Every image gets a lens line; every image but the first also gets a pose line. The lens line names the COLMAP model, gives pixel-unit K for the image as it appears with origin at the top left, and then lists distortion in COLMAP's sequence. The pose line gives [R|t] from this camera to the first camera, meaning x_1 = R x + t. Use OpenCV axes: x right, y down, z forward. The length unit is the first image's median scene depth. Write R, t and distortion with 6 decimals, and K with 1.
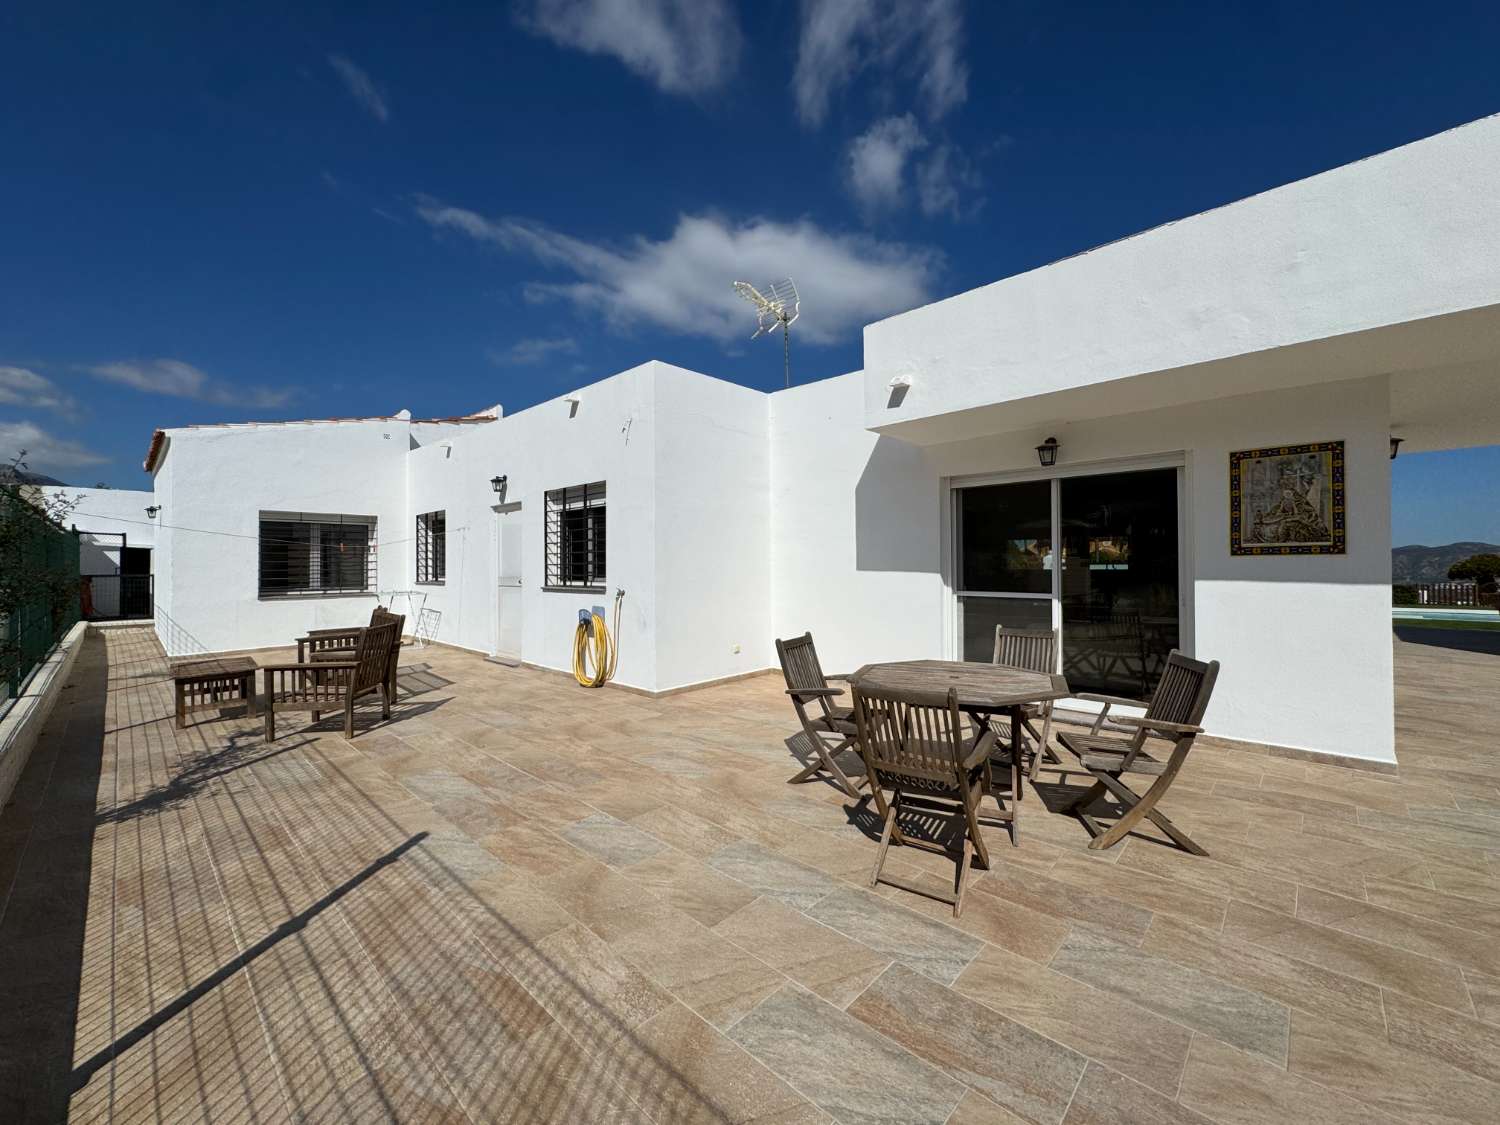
lens RADIAL K [[599.3, 0, 750.0], [0, 599.3, 562.5], [0, 0, 1]] dist [-0.002555, -0.000007]
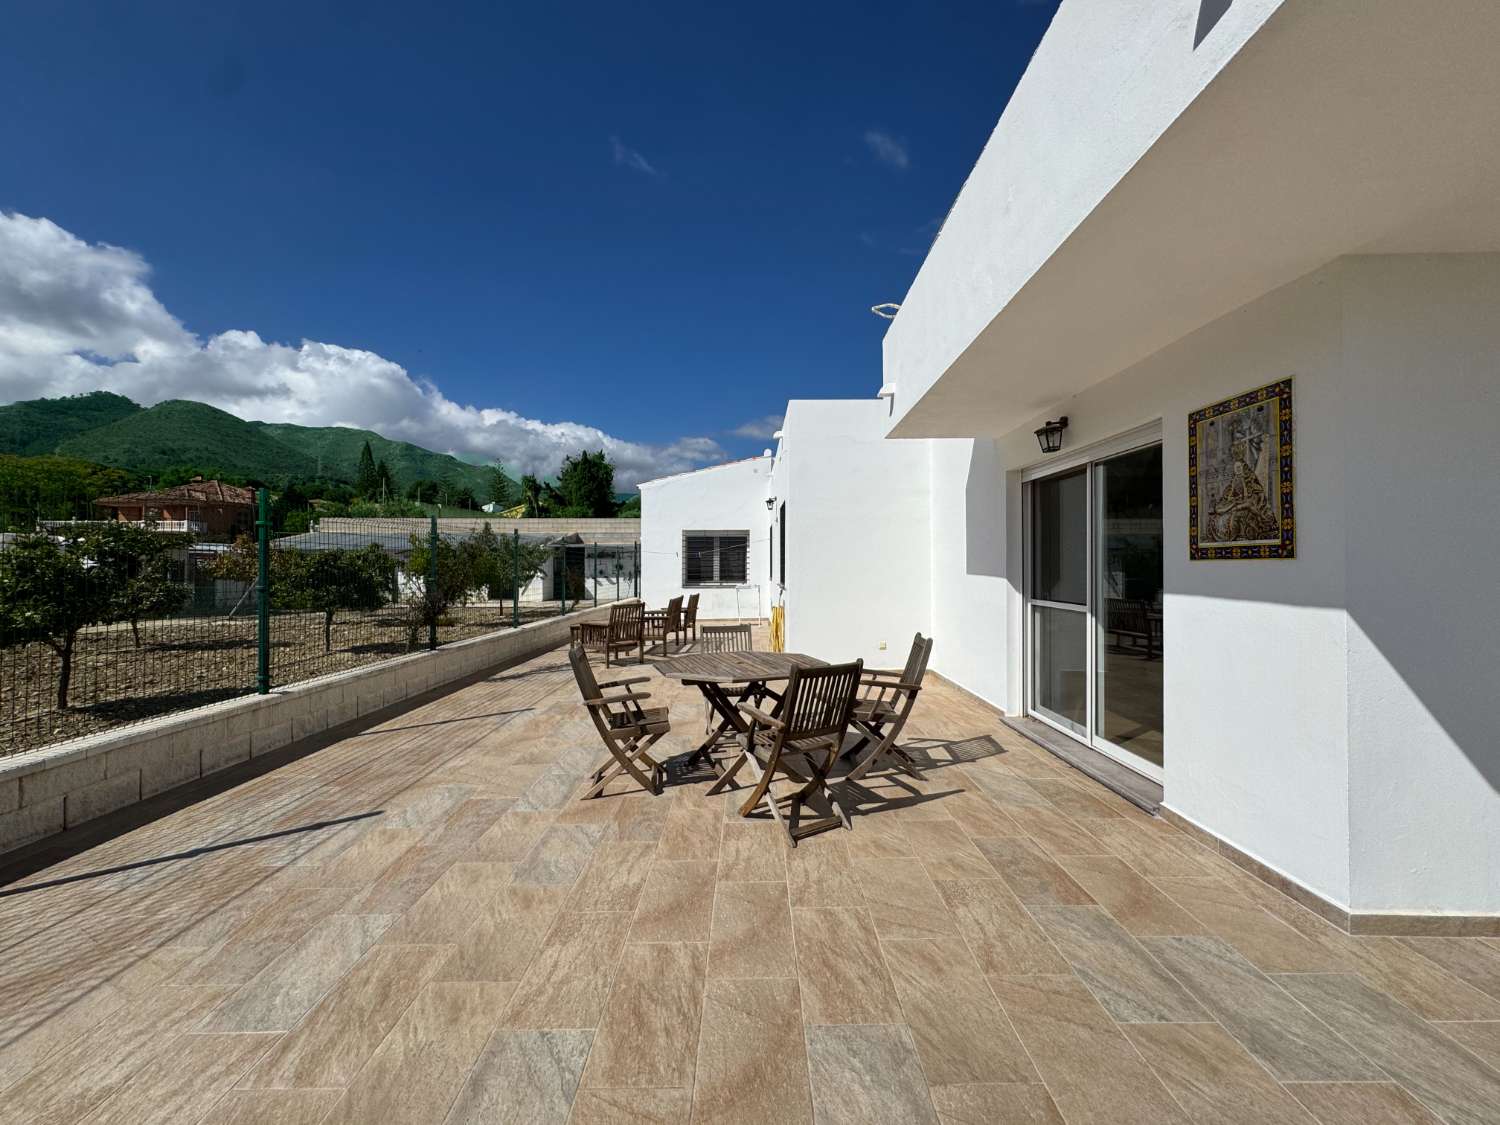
lens RADIAL K [[600.8, 0, 750.0], [0, 600.8, 562.5], [0, 0, 1]] dist [0.003346, 0.000466]
pose [[0.682211, -0.004050, -0.731144, 1.023817], [0.009391, 0.999951, 0.003224, -0.016743], [0.731095, -0.009065, 0.682216, 0.145898]]
